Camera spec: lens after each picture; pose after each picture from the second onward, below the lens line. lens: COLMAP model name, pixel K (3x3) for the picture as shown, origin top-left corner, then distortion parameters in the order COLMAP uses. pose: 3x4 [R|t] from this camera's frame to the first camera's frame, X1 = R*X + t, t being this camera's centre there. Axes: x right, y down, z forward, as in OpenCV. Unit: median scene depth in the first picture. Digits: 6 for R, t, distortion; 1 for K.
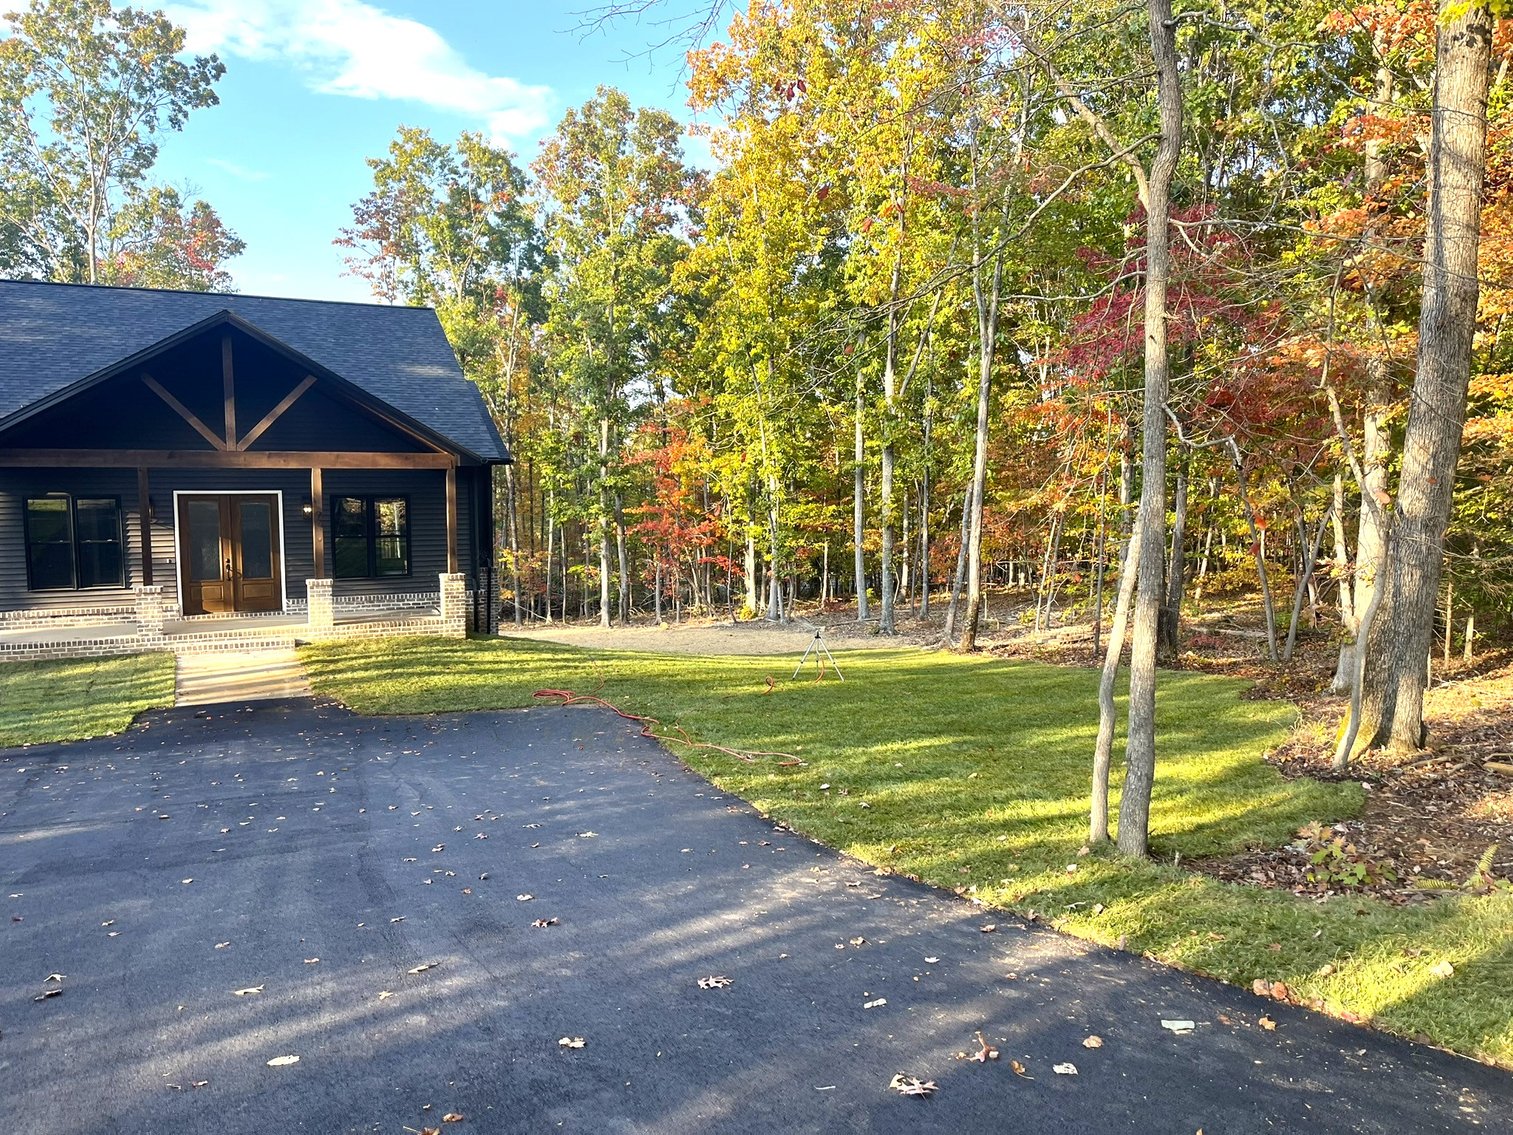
lens RADIAL K [[1149.2, 0, 771.7], [0, 1149.2, 572.7], [0, 0, 1]] dist [0.092834, -0.125833]
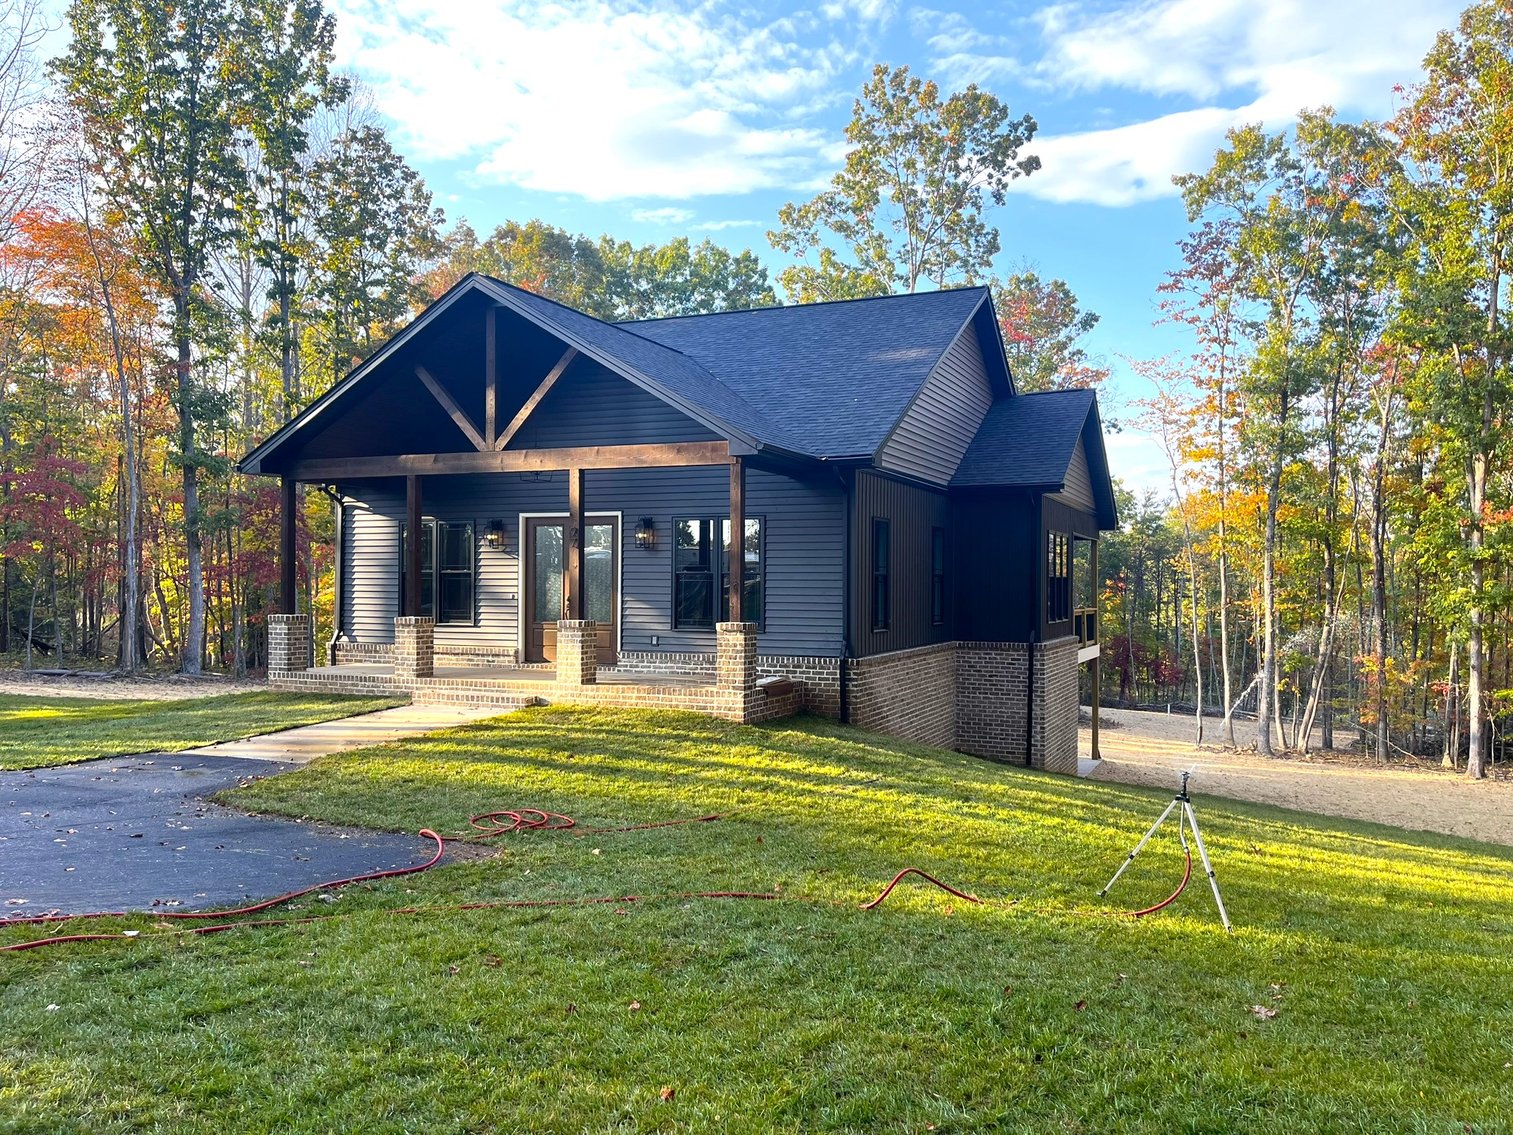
lens RADIAL K [[1149.2, 0, 771.7], [0, 1149.2, 572.7], [0, 0, 1]] dist [0.092834, -0.125833]
pose [[0.644953, -0.006835, -0.764192, 0.115929], [-0.072240, 0.994937, -0.069867, 0.008474], [0.760801, 0.100266, 0.641194, 0.292462]]
